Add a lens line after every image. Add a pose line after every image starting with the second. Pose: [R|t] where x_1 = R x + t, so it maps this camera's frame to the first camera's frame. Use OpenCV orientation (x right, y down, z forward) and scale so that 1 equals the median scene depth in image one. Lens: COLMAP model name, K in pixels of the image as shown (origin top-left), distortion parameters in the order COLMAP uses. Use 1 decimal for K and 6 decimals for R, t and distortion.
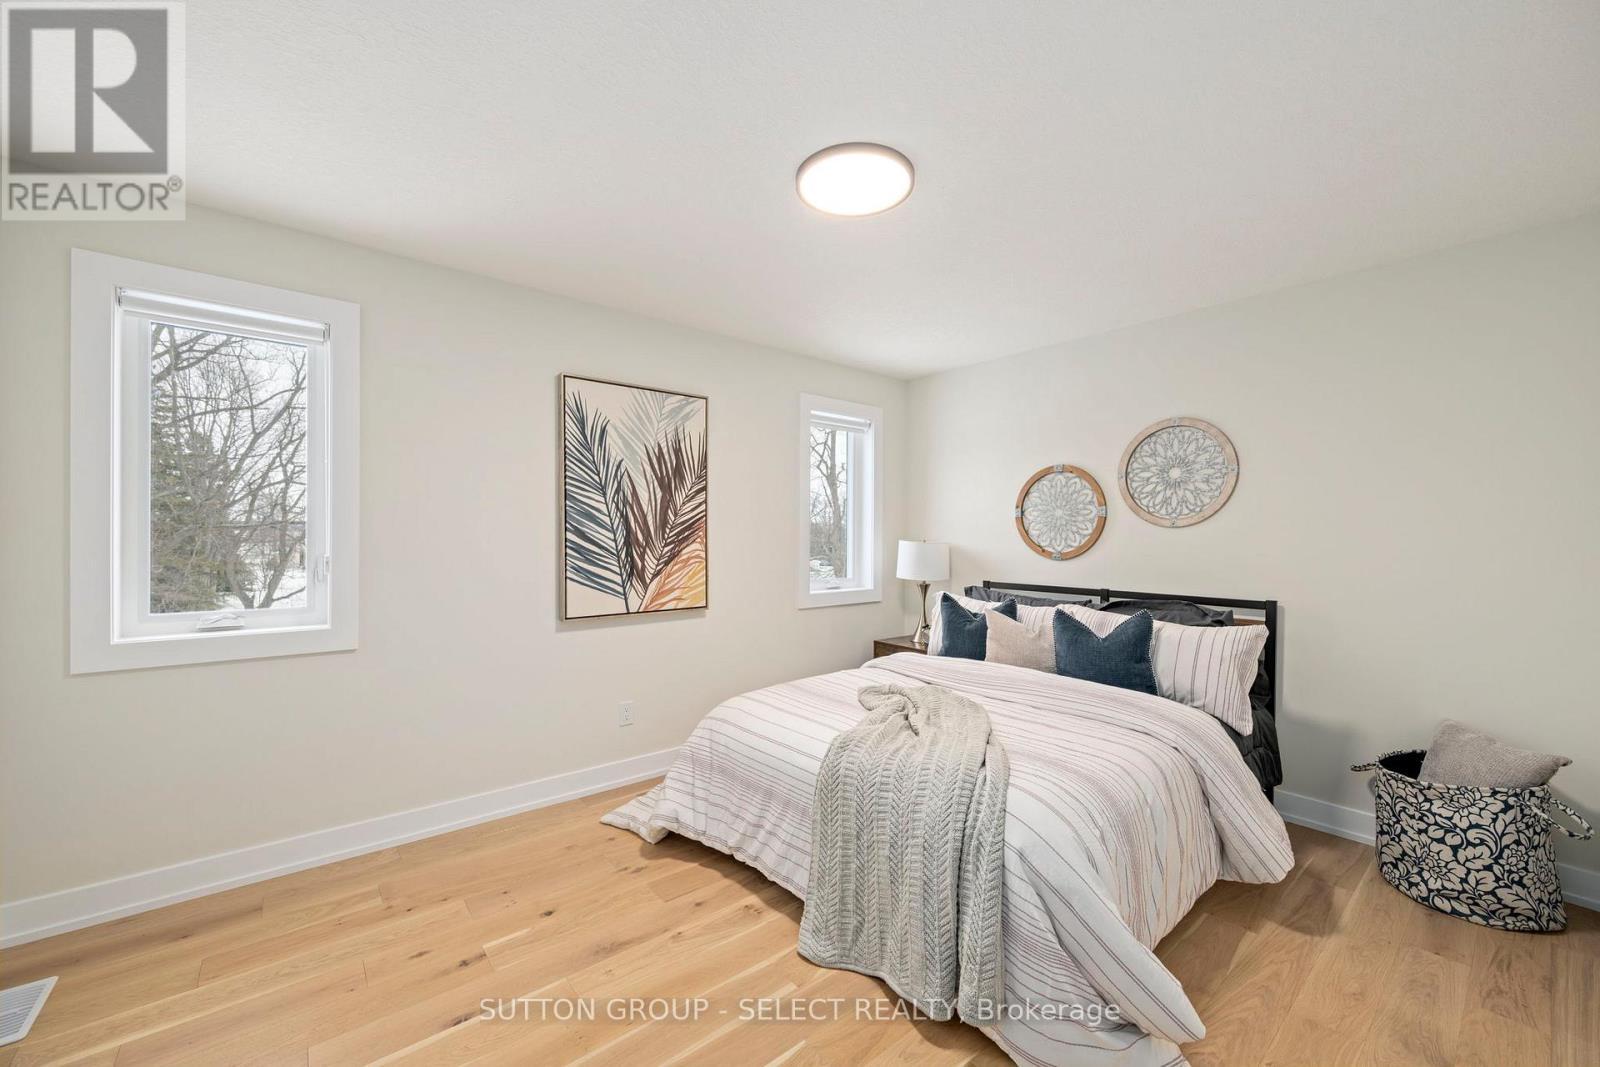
lens RADIAL K [[624.0, 0, 792.5], [0, 624.0, 538.4], [0, 0, 1]] dist [-0.006621, 0.000812]
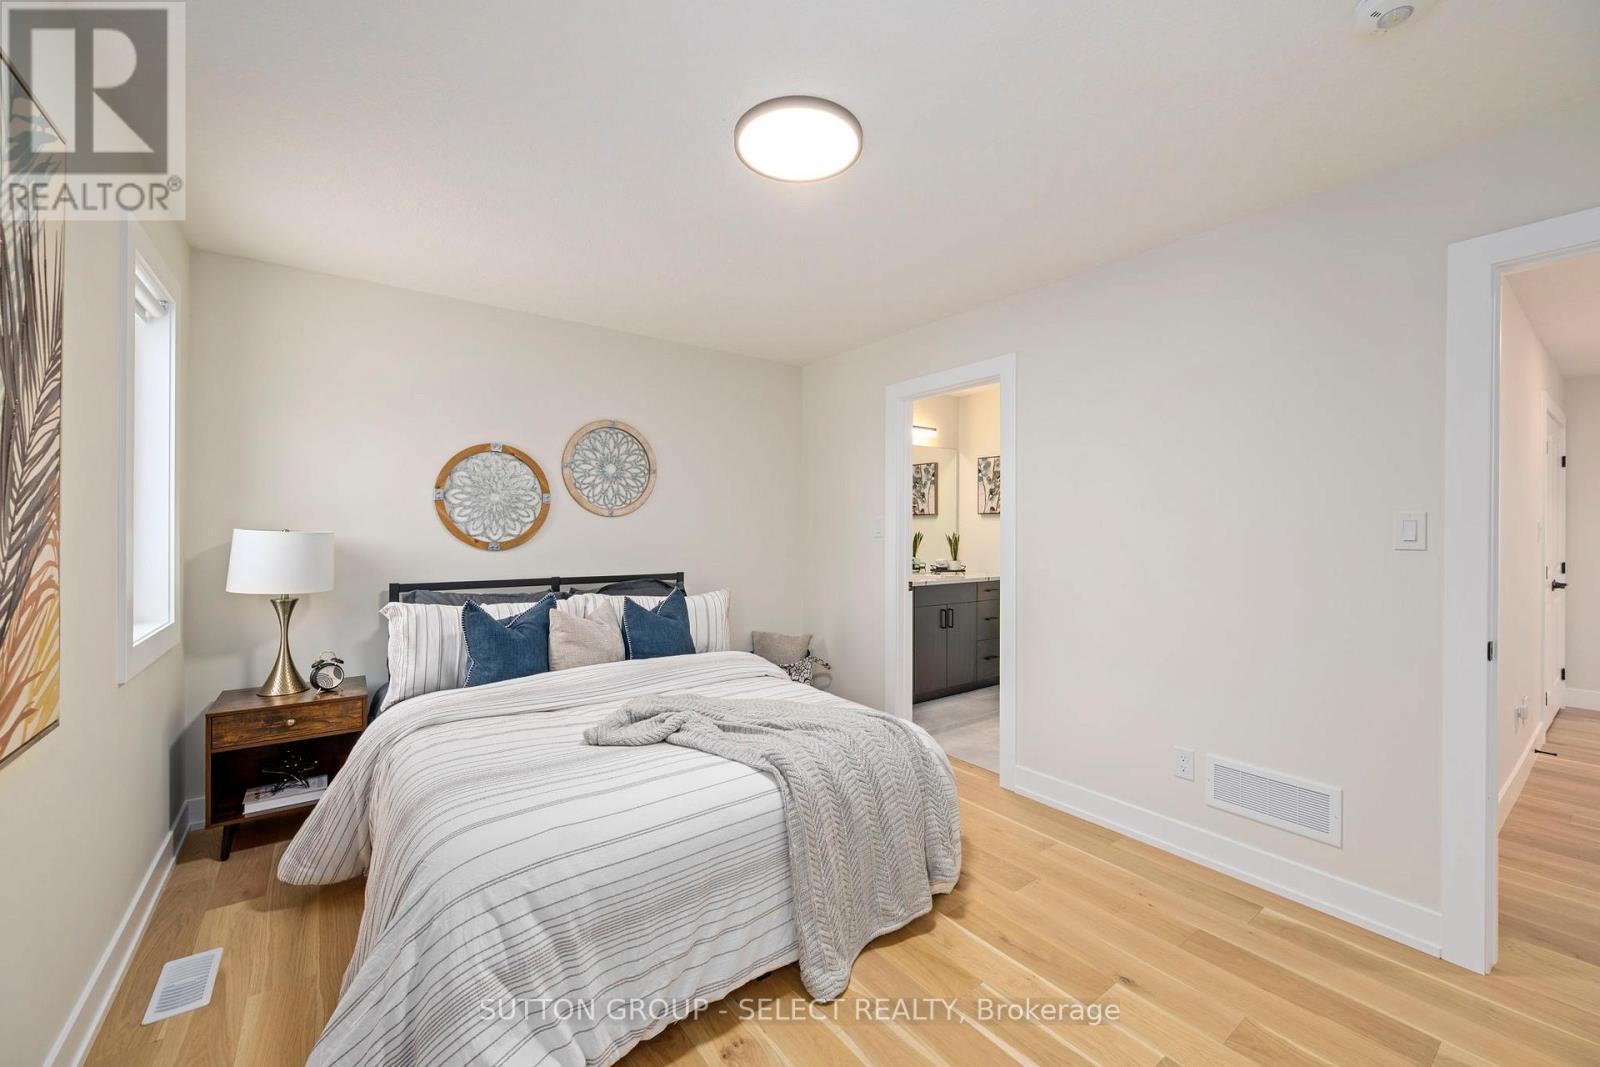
lens RADIAL K [[633.7, 0, 799.3], [0, 633.7, 527.1], [0, 0, 1]] dist [-0.006246, 0.000119]
pose [[0.044036, -0.004484, 0.999020, -0.489784], [-0.001588, 0.999988, 0.004558, -0.003843], [-0.999029, -0.001787, 0.044028, 0.560804]]
